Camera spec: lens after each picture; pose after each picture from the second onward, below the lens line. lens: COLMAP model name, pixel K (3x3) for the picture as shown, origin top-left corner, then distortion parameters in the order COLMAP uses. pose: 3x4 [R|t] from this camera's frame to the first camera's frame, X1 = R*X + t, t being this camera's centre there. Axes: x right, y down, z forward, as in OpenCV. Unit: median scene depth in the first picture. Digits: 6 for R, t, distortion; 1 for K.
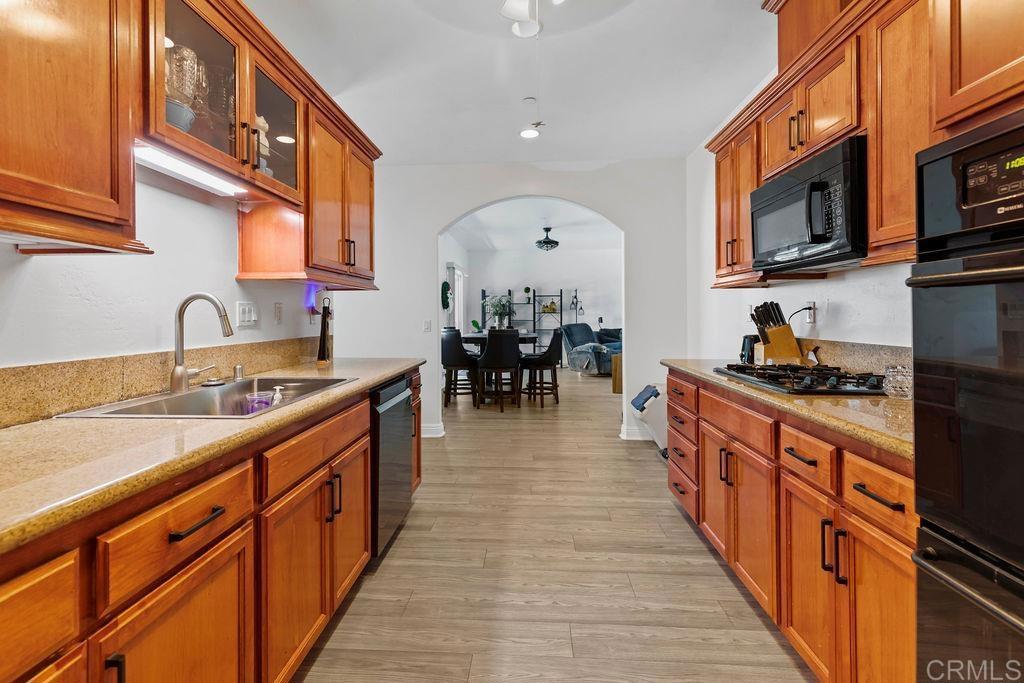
lens RADIAL K [[476.7, 0, 507.9], [0, 476.7, 314.7], [0, 0, 1]] dist [0.004598, -0.000406]
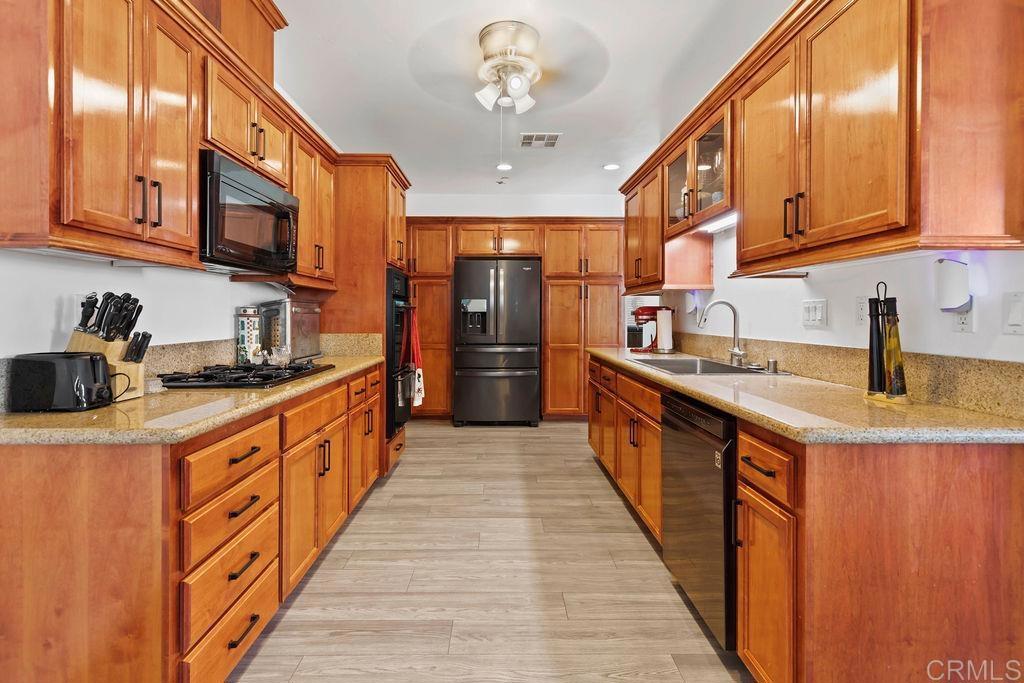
lens RADIAL K [[476.7, 0, 504.4], [0, 476.7, 315.5], [0, 0, 1]] dist [0.004598, -0.000406]
pose [[-0.997866, 0.001609, -0.065270, 0.132257], [0.001655, 0.999998, -0.000656, 0.004285], [0.065269, -0.000762, -0.997867, 2.144146]]
